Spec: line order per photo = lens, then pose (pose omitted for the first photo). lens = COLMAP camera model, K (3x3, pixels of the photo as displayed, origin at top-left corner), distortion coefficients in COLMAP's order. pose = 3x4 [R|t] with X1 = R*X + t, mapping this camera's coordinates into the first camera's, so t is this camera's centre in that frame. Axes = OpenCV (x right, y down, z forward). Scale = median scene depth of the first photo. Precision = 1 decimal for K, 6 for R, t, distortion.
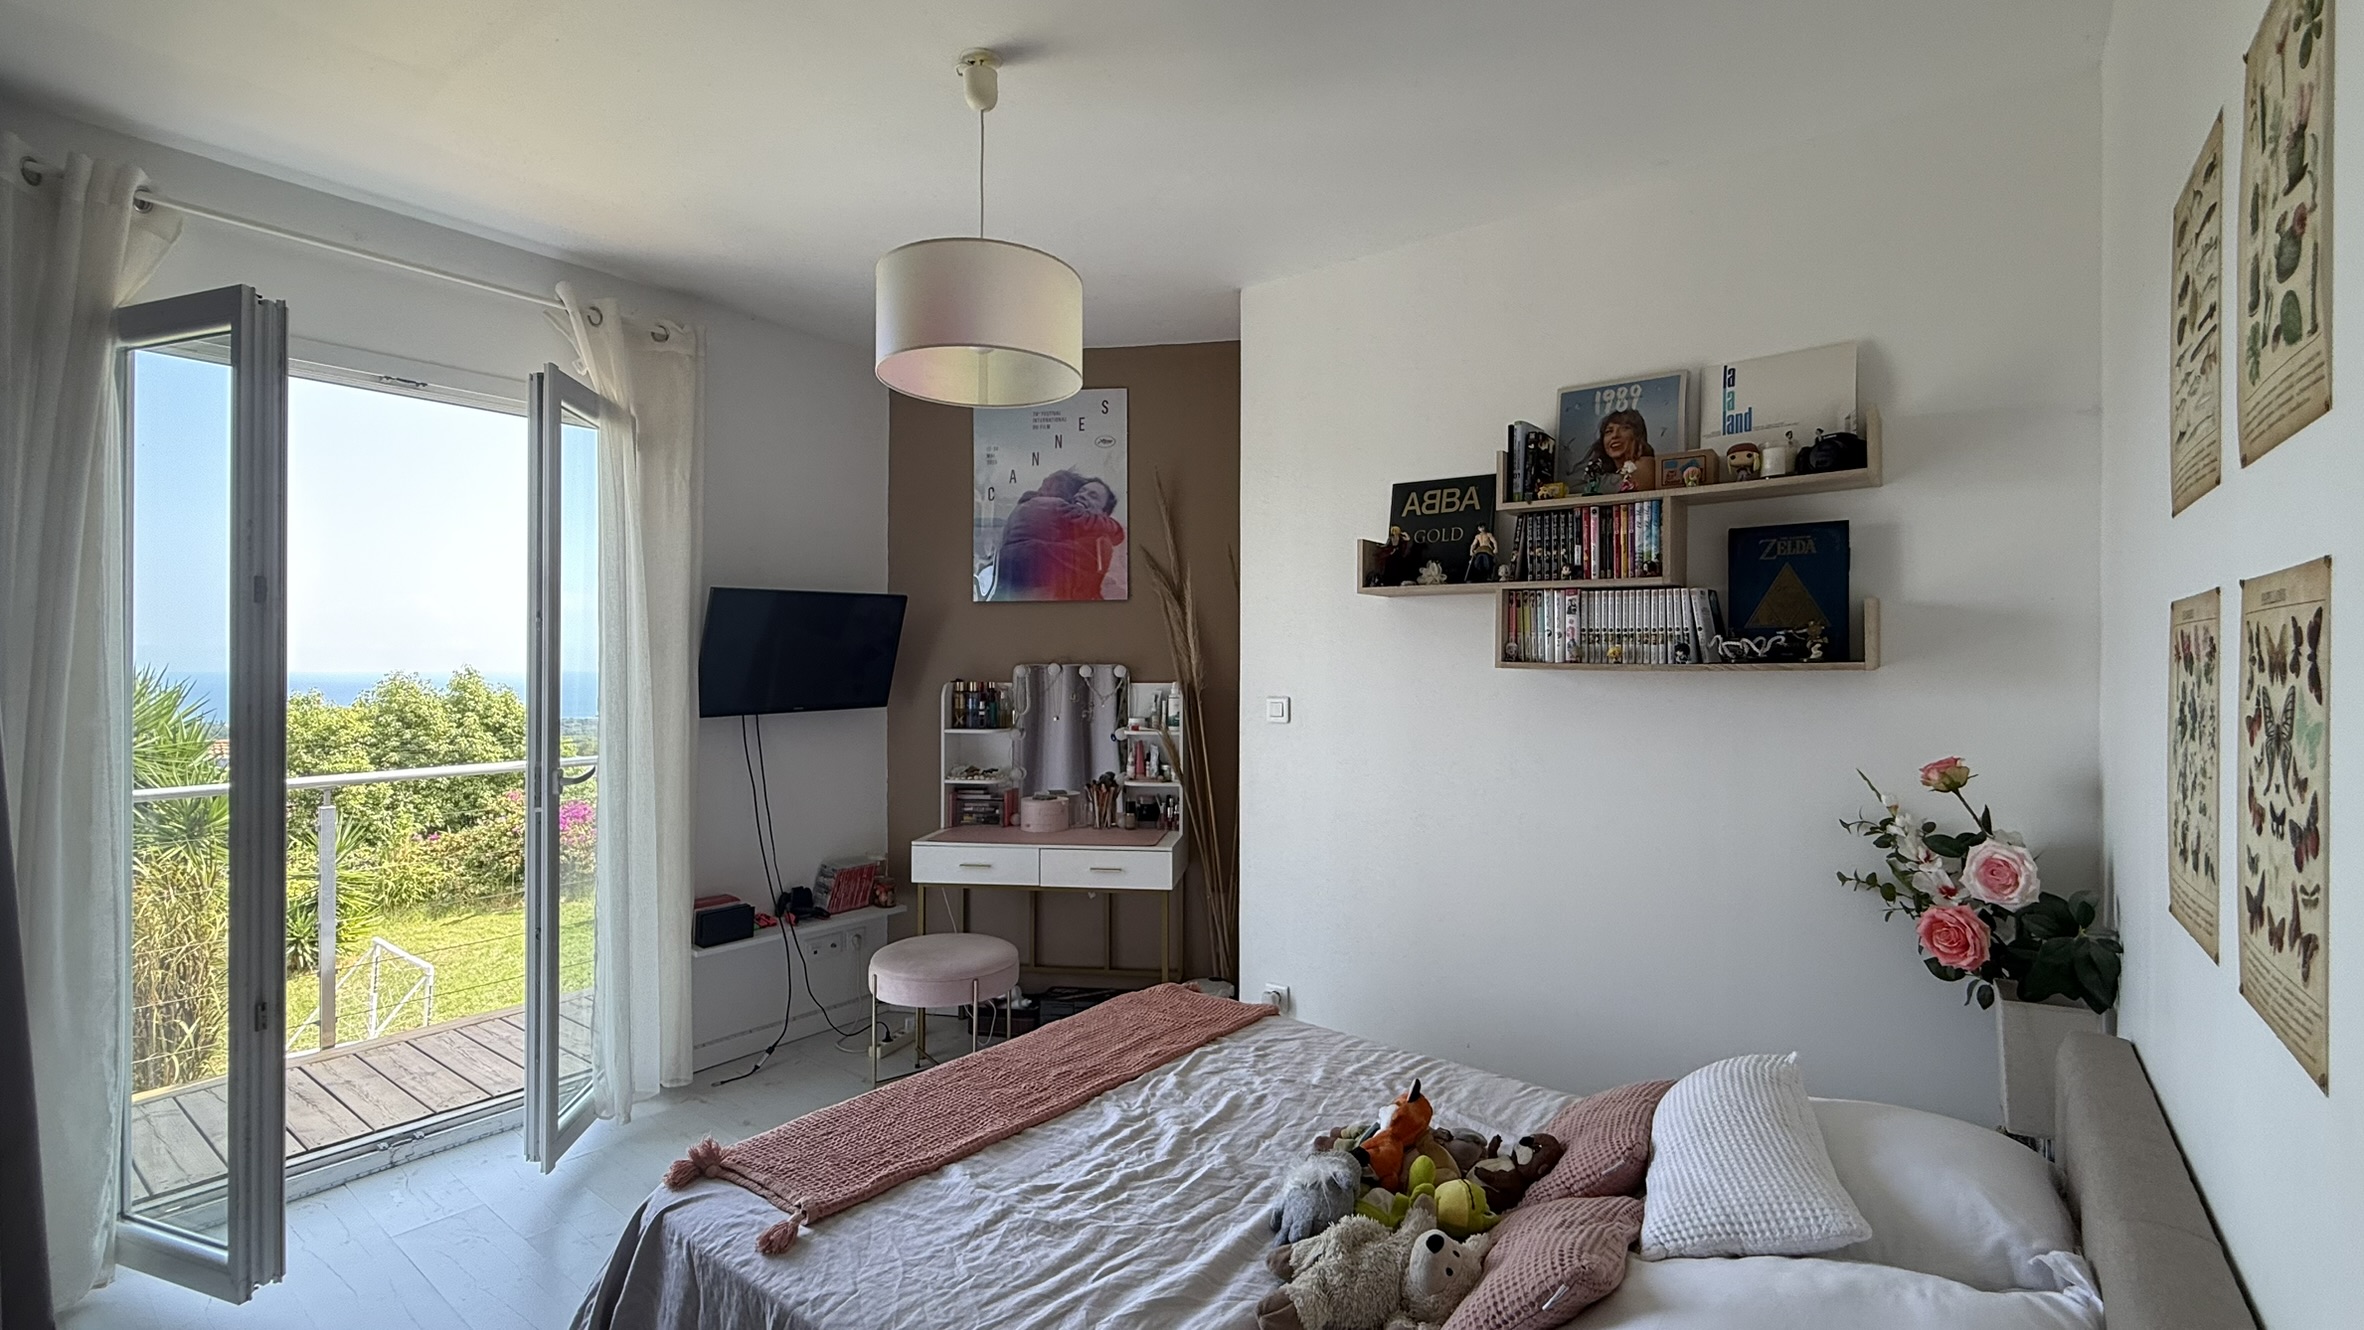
lens RADIAL K [[1009.3, 0, 1181.2], [0, 1009.3, 662.5], [0, 0, 1]] dist [-0.001856, 0.001037]
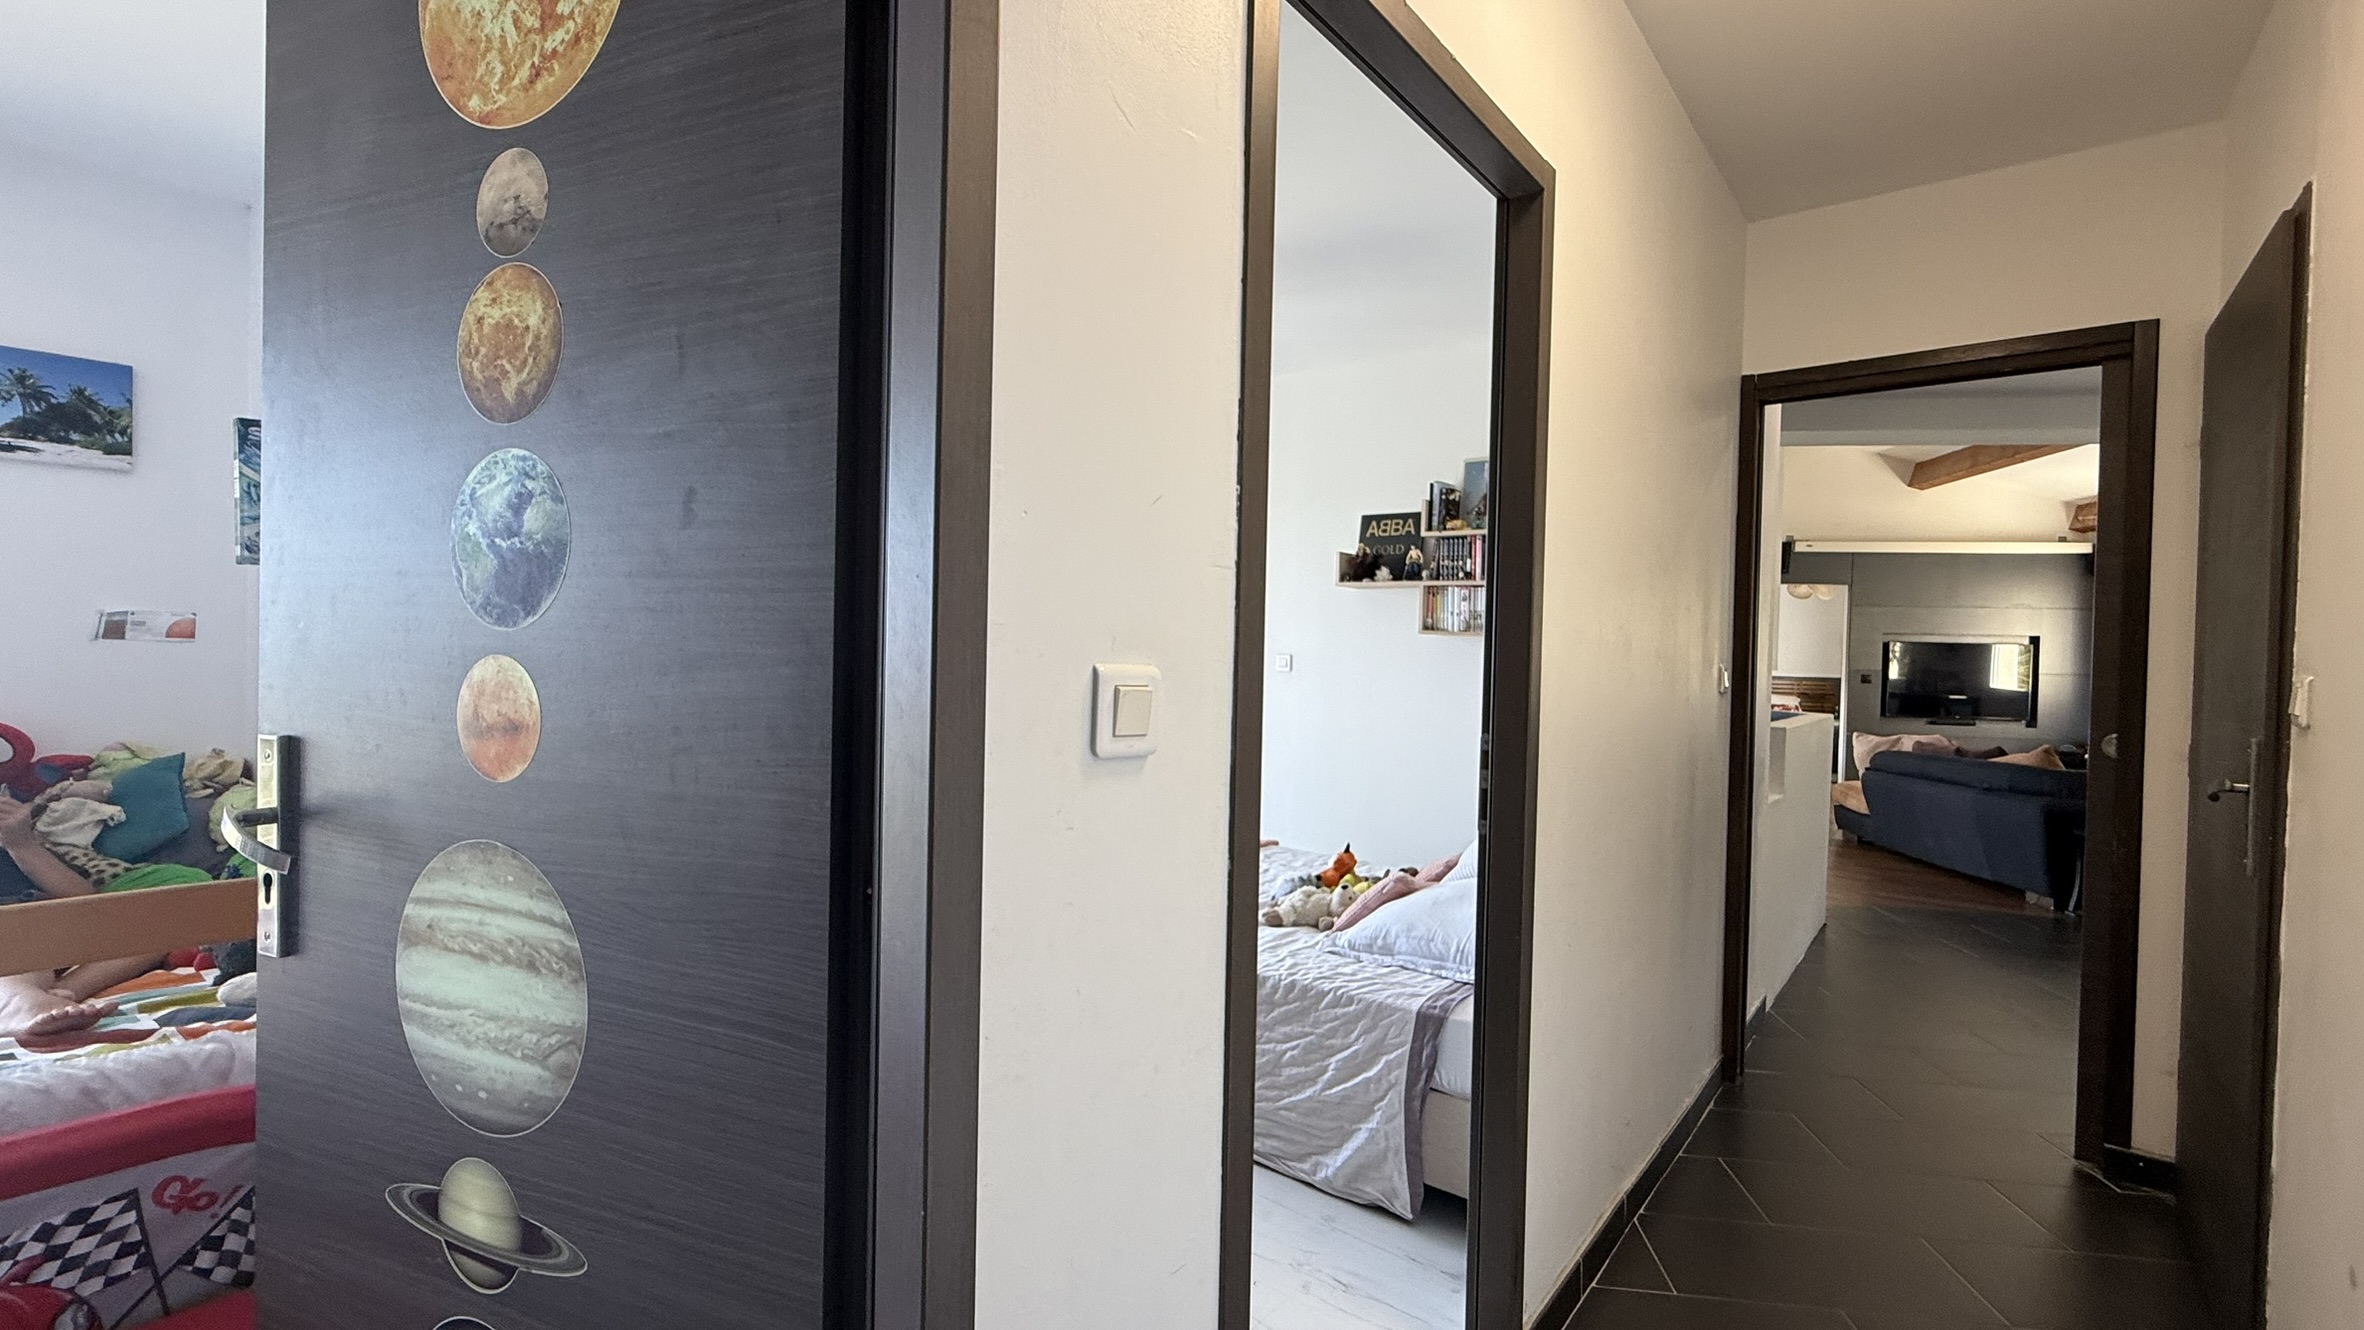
lens RADIAL K [[1009.3, 0, 1175.2], [0, 1009.3, 667.2], [0, 0, 1]] dist [-0.001856, 0.001037]
pose [[0.999496, 0.021231, -0.023603, -0.036612], [-0.020849, 0.999650, 0.016287, 0.039498], [0.023941, -0.015786, 0.999589, -0.614001]]
